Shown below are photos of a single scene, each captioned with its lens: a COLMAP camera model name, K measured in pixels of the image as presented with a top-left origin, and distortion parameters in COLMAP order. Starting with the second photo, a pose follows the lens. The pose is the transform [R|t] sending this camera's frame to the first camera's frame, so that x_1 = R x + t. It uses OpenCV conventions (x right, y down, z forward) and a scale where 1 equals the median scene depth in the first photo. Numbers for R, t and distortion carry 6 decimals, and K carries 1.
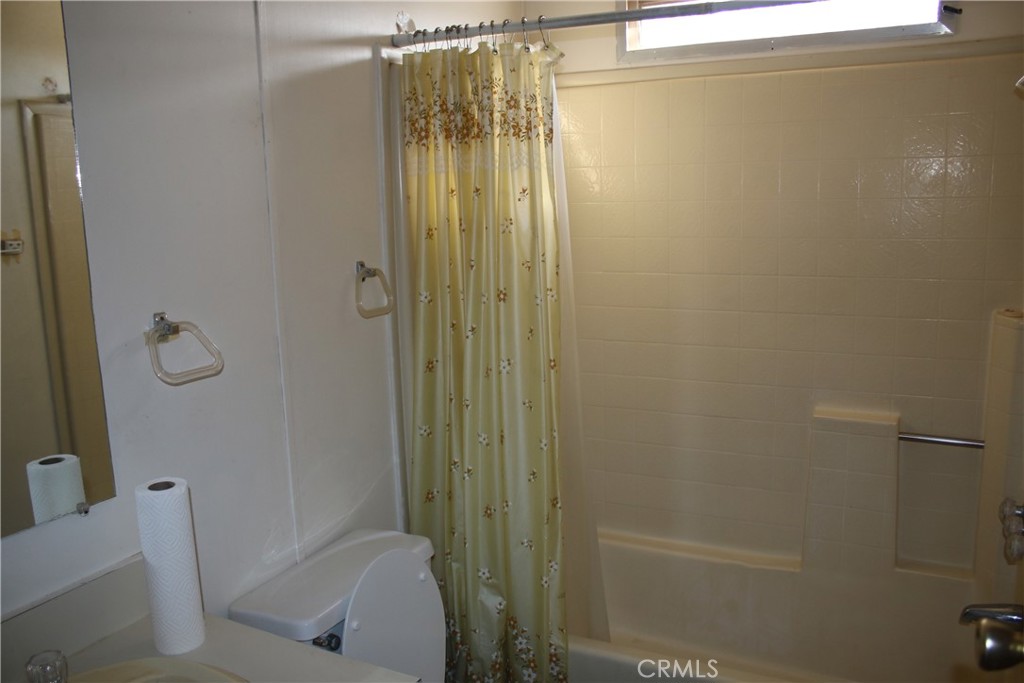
lens RADIAL K [[842.3, 0, 498.5], [0, 842.3, 341.4], [0, 0, 1]] dist [-0.164677, 0.140719]
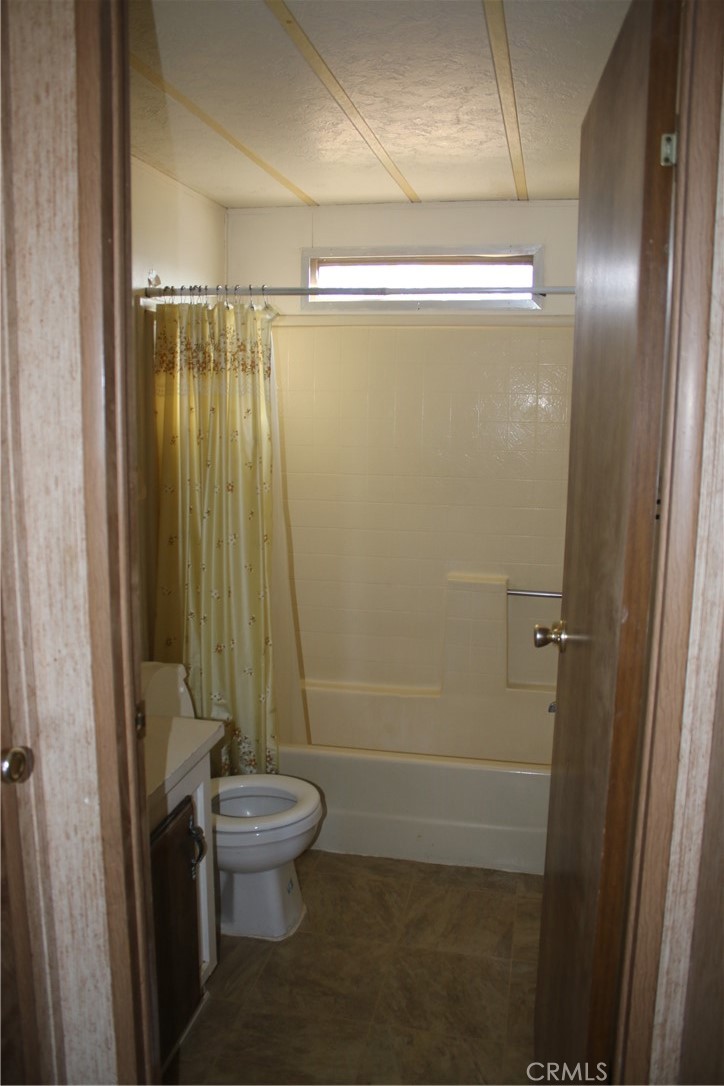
lens RADIAL K [[893.3, 0, 359.6], [0, 893.3, 543.1], [0, 0, 1]] dist [-0.164677, 0.140719]
pose [[0.960424, -0.002911, 0.278527, -0.196573], [0.006235, 0.999919, -0.011051, 0.053501], [-0.278472, 0.012350, 0.960365, -0.441067]]
